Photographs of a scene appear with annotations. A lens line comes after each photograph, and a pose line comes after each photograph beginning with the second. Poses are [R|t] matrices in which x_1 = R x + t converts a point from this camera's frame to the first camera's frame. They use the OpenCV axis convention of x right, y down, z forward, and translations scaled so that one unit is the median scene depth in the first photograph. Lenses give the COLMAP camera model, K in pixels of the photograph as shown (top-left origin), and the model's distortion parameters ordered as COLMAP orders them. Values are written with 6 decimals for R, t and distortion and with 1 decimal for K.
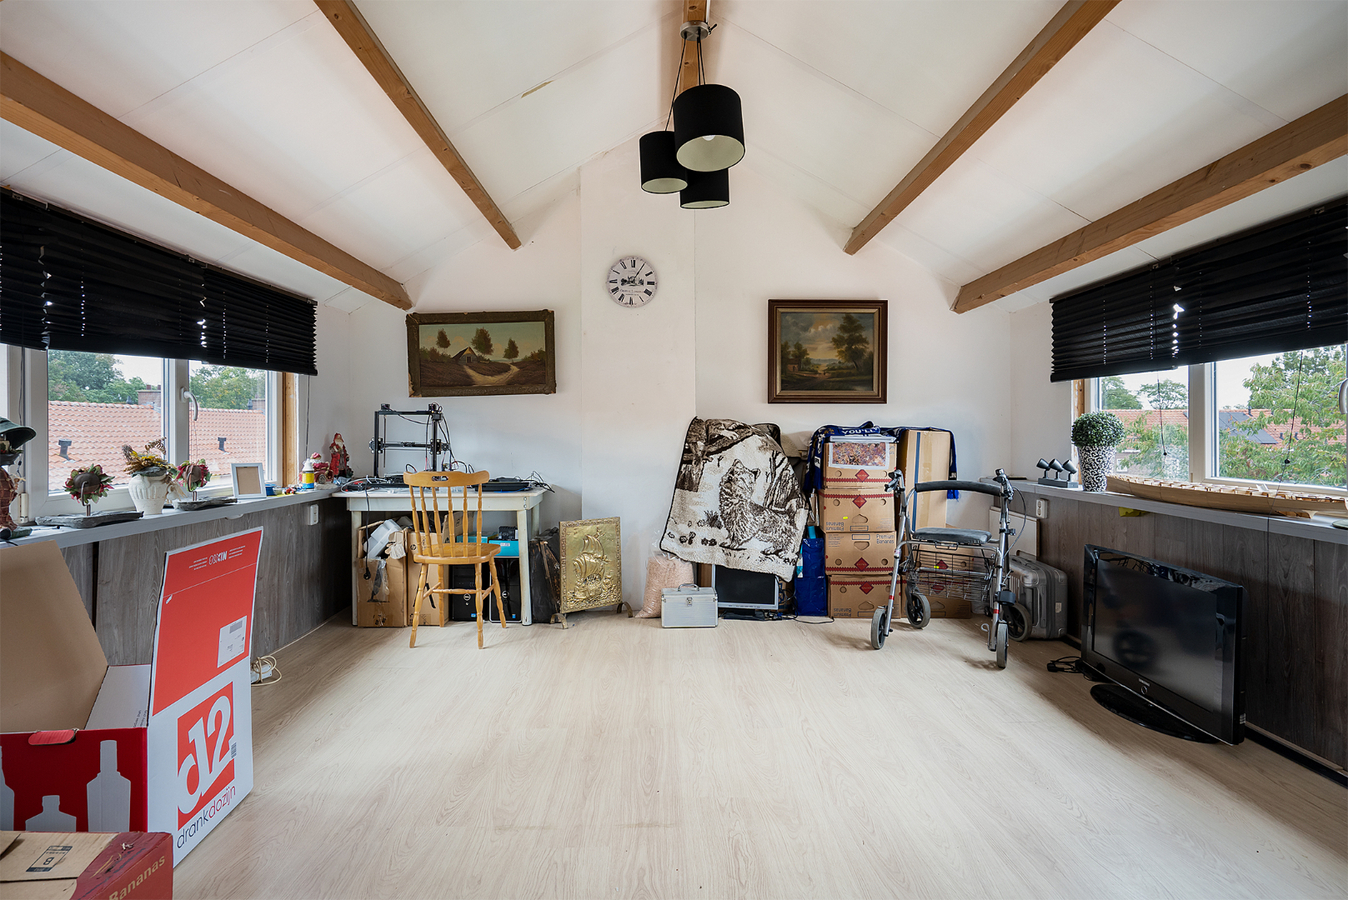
lens RADIAL K [[711.3, 0, 673.7], [0, 711.3, 440.9], [0, 0, 1]] dist [-0.004315, -0.000273]
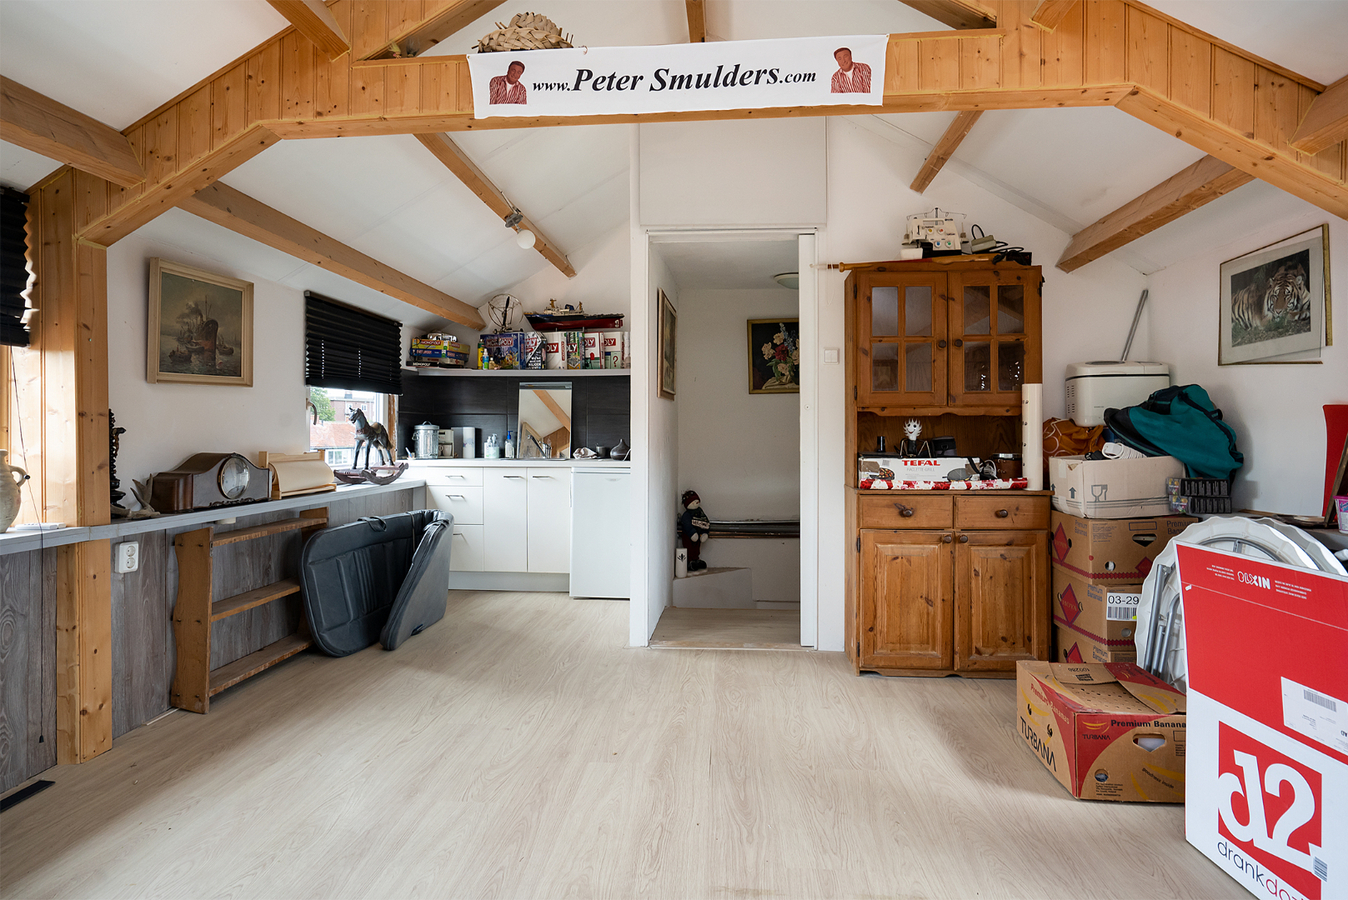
lens RADIAL K [[711.3, 0, 675.6], [0, 711.3, 441.3], [0, 0, 1]] dist [-0.004315, -0.000273]
pose [[-0.995141, 0.002516, 0.098424, -0.037048], [0.004190, 0.999850, 0.016803, -0.018141], [-0.098367, 0.017134, -0.995003, 1.897472]]
